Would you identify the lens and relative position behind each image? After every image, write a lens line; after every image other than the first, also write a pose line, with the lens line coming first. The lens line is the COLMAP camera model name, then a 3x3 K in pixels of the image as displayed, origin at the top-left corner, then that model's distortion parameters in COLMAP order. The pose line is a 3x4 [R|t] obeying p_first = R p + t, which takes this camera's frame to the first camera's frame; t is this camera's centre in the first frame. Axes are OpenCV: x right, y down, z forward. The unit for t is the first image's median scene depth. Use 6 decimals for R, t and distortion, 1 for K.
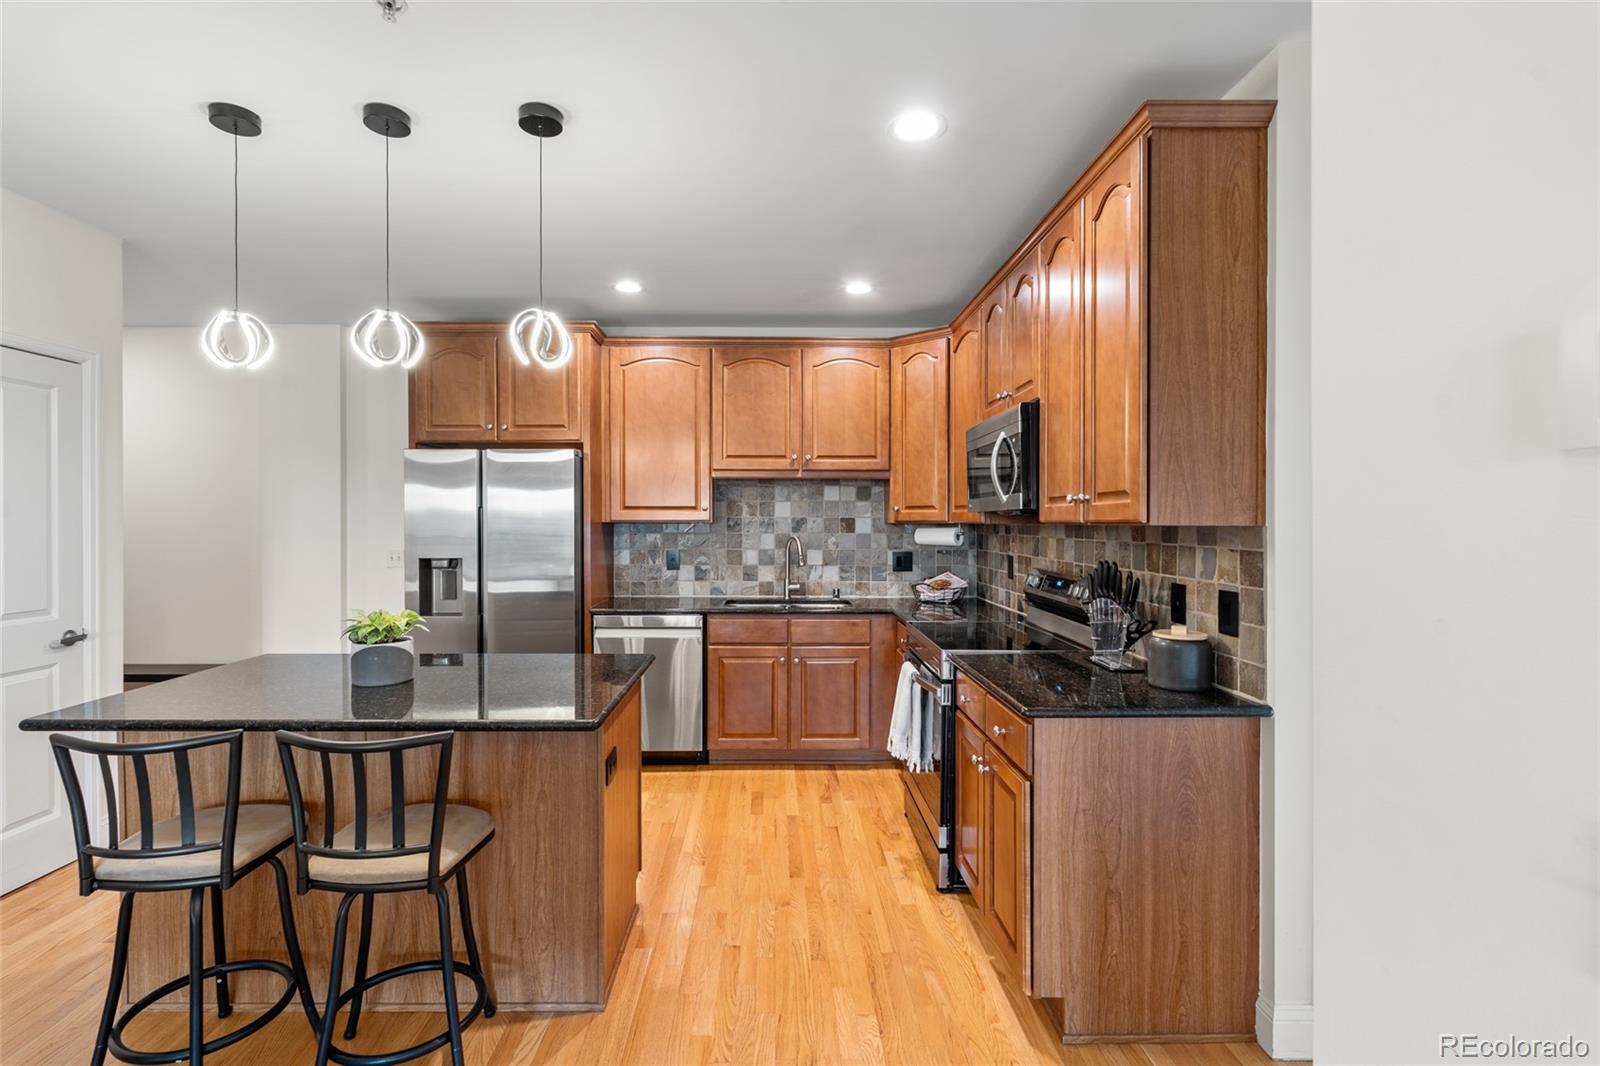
lens RADIAL K [[715.3, 0, 781.6], [0, 715.3, 525.6], [0, 0, 1]] dist [-0.001368, -0.000224]
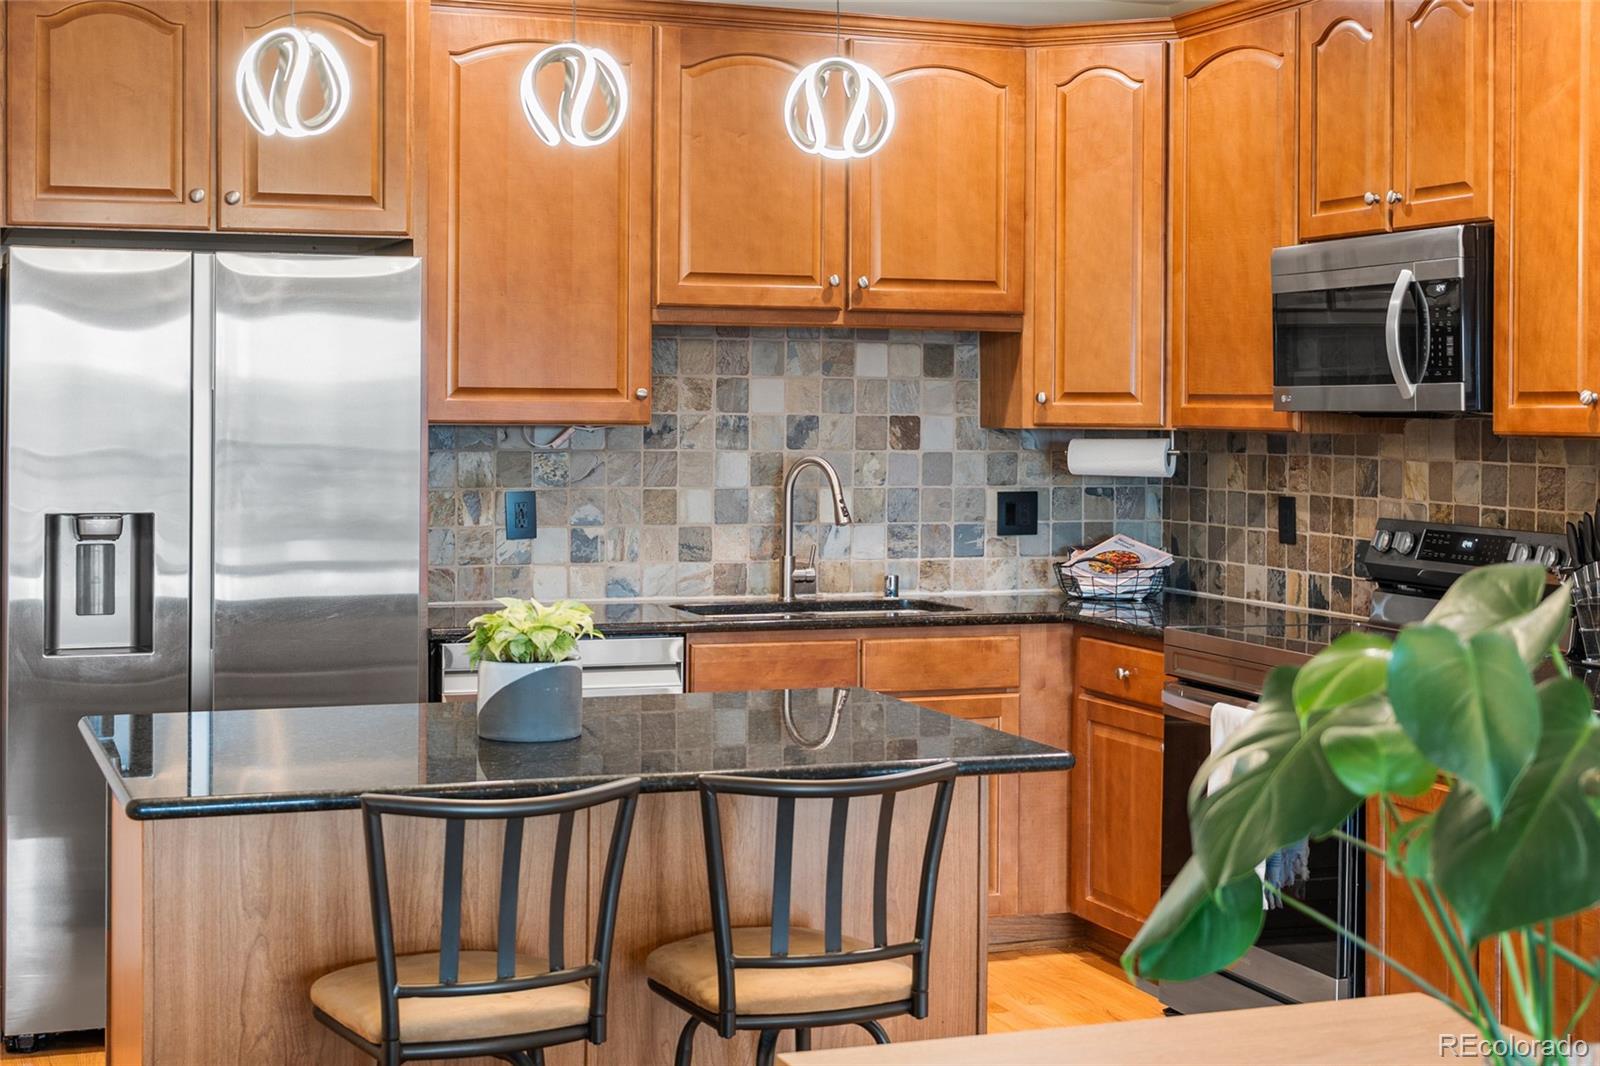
lens RADIAL K [[2315.0, 0, 798.0], [0, 2315.0, 414.6], [0, 0, 1]] dist [0.033641, 0.018294]
pose [[0.939500, 0.004325, 0.342521, -0.490155], [-0.003790, 0.999990, -0.002233, -0.008545], [-0.342527, 0.000799, 0.939507, -0.345324]]
